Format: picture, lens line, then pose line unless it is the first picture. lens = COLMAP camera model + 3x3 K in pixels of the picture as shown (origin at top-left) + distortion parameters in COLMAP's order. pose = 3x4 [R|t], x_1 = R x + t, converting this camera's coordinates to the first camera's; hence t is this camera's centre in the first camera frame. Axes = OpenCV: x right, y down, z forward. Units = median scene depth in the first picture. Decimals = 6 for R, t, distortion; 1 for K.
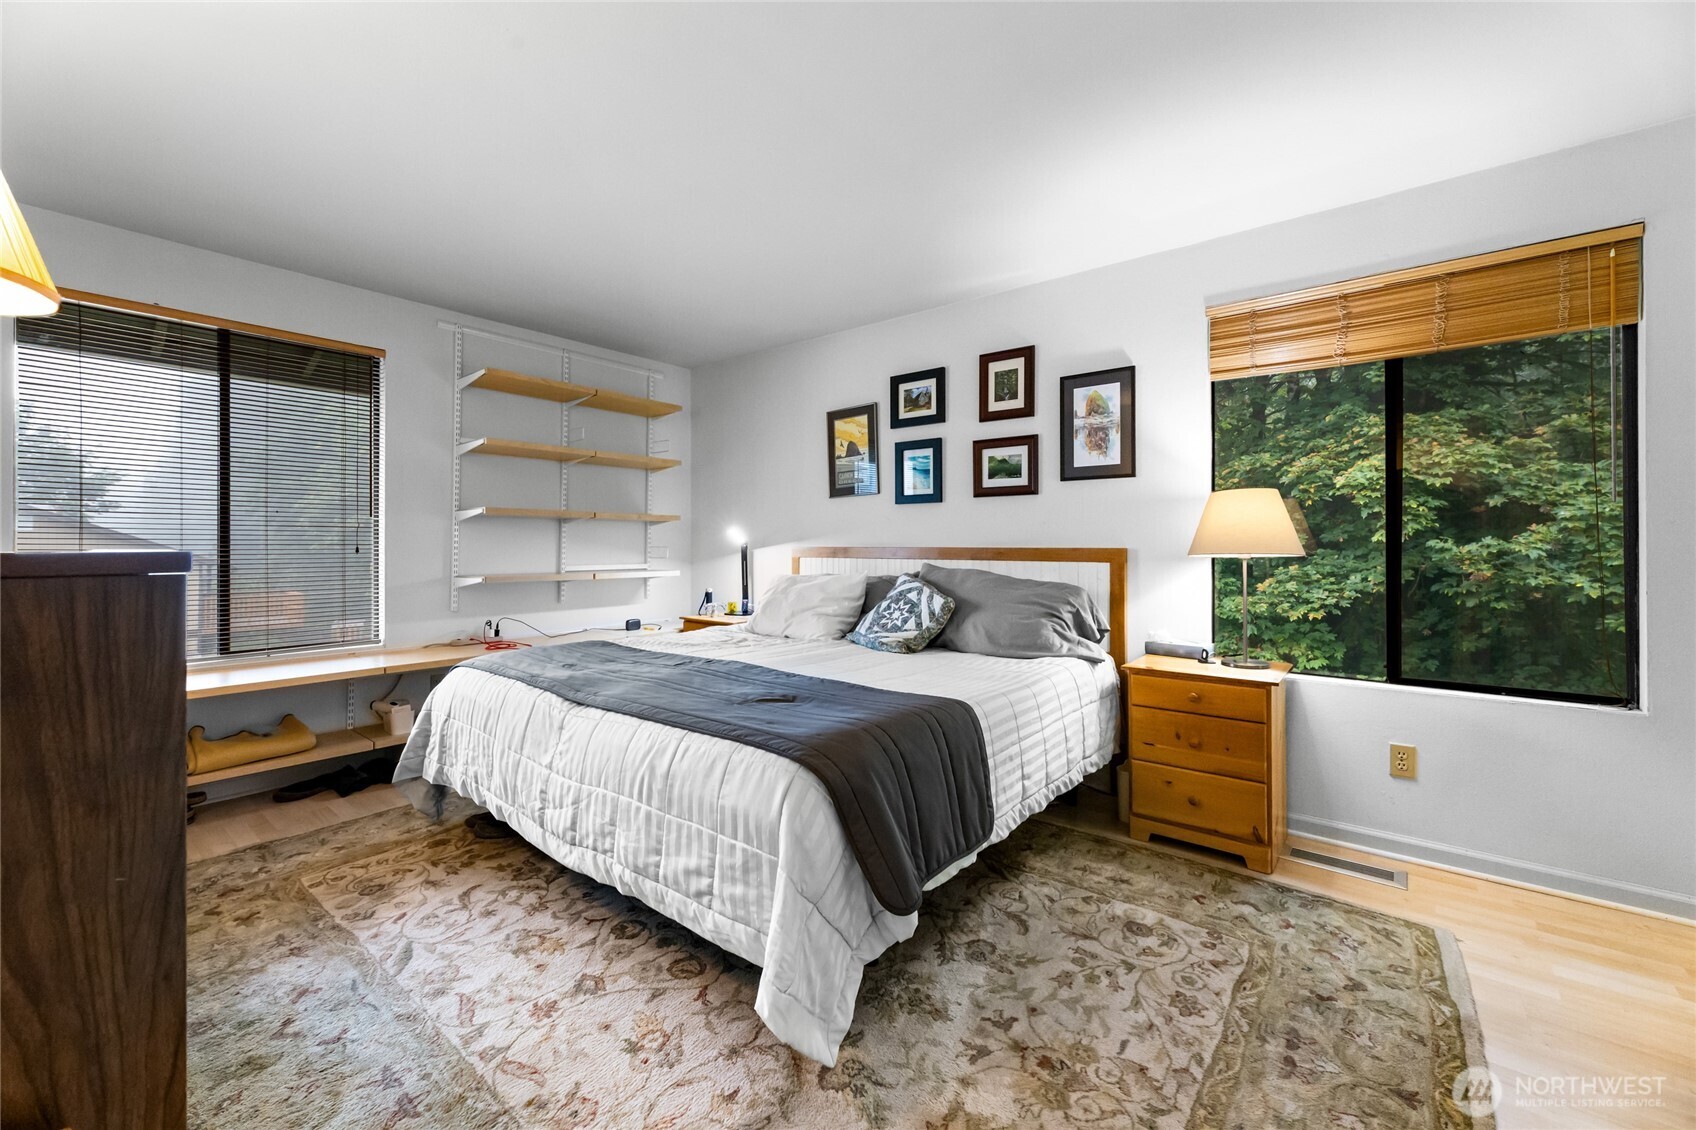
lens RADIAL K [[679.7, 0, 848.4], [0, 679.7, 547.3], [0, 0, 1]] dist [0.000861, -0.000103]
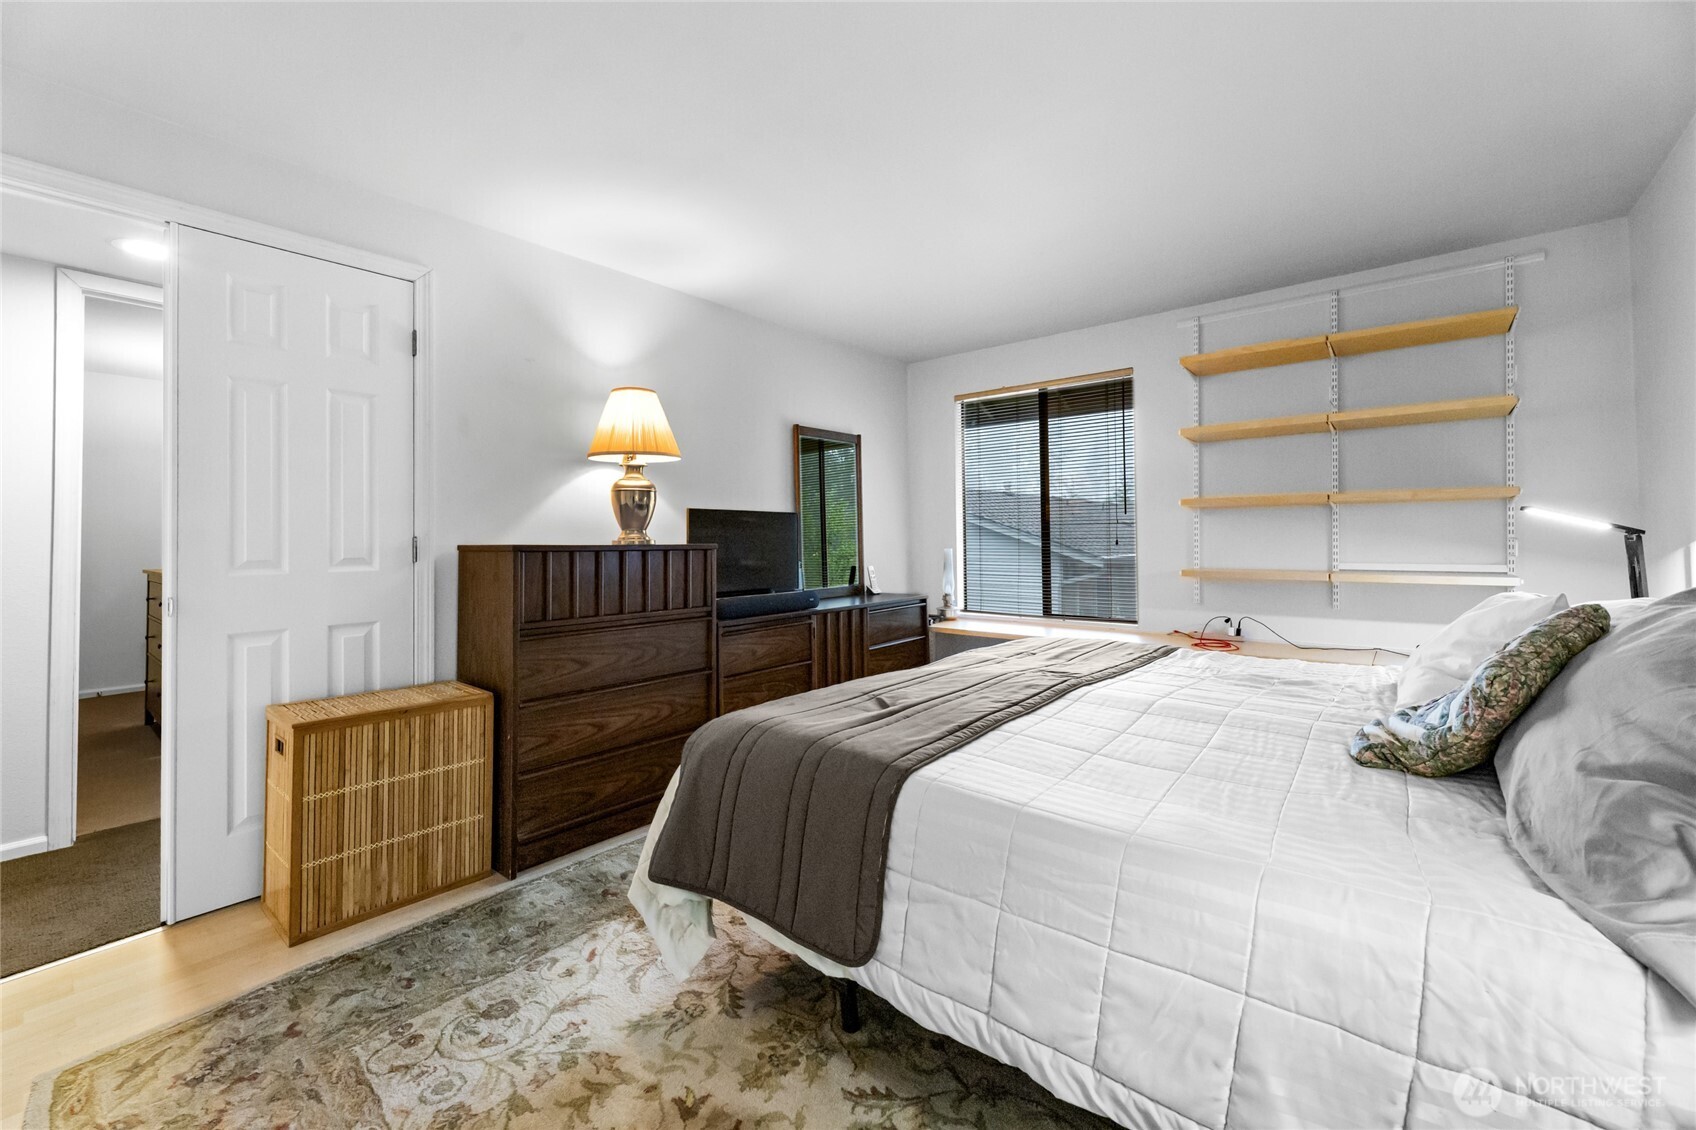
lens RADIAL K [[692.3, 0, 844.0], [0, 692.3, 532.6], [0, 0, 1]] dist [0.000428, -0.000034]
pose [[-0.019879, -0.010766, -0.999744, 0.472895], [0.002880, 0.999937, -0.010826, -0.000810], [0.999798, -0.003094, -0.019847, 0.525352]]
